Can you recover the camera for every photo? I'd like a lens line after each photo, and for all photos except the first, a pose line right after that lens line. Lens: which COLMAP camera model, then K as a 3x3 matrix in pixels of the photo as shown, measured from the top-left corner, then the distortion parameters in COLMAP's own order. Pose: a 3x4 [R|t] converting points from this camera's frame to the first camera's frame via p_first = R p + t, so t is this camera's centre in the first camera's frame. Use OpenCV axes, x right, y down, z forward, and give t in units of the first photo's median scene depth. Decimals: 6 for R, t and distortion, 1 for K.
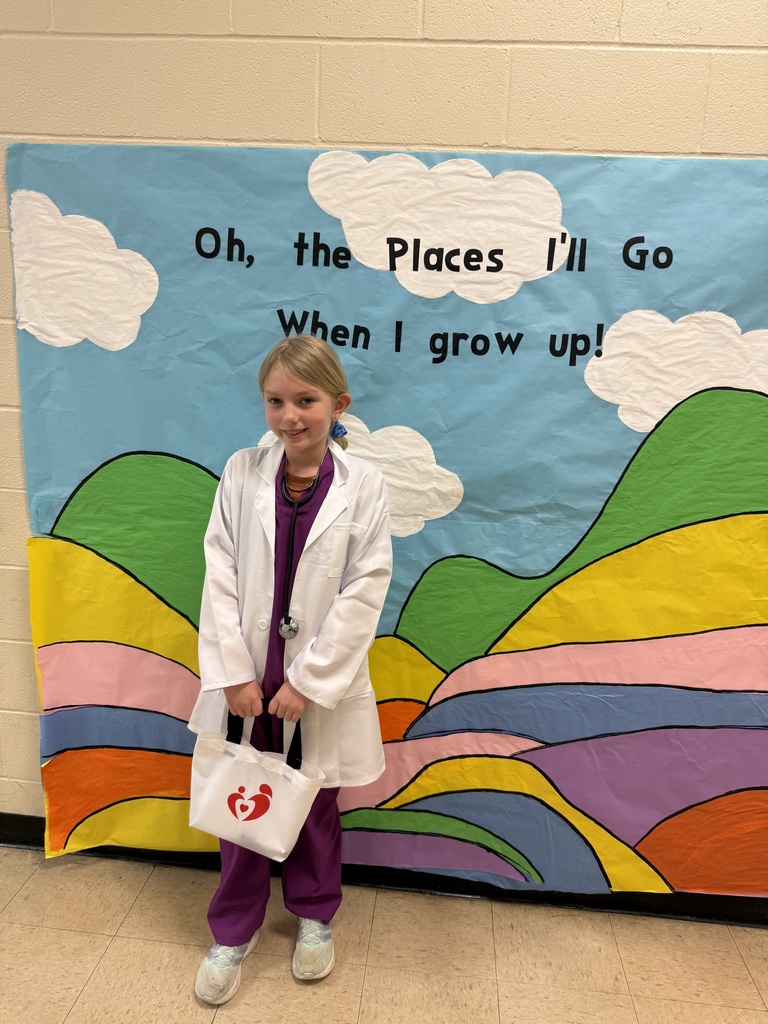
lens RADIAL K [[640.6, 0, 403.9], [0, 640.6, 503.4], [0, 0, 1]] dist [-0.028107, -0.008353]
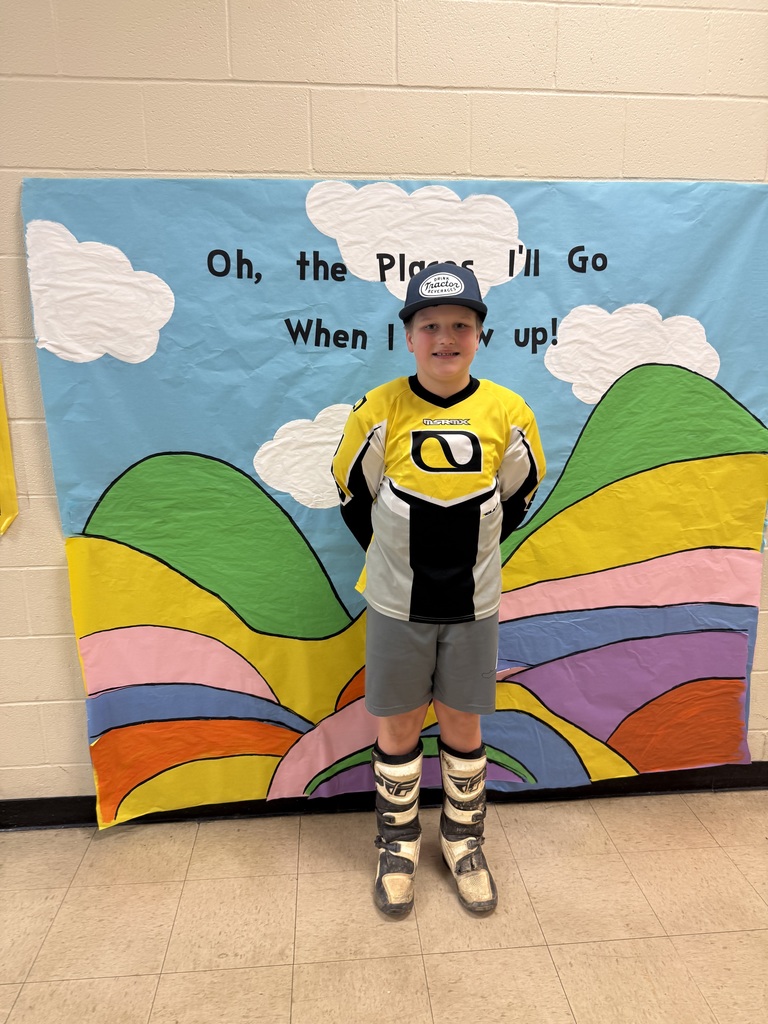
lens RADIAL K [[640.6, 0, 388.6], [0, 640.6, 507.4], [0, 0, 1]] dist [-0.028107, -0.008353]
pose [[0.986117, -0.090720, 0.139082, -0.210425], [0.087192, 0.995701, 0.031266, 0.016317], [-0.141320, -0.018705, 0.989787, -0.180991]]
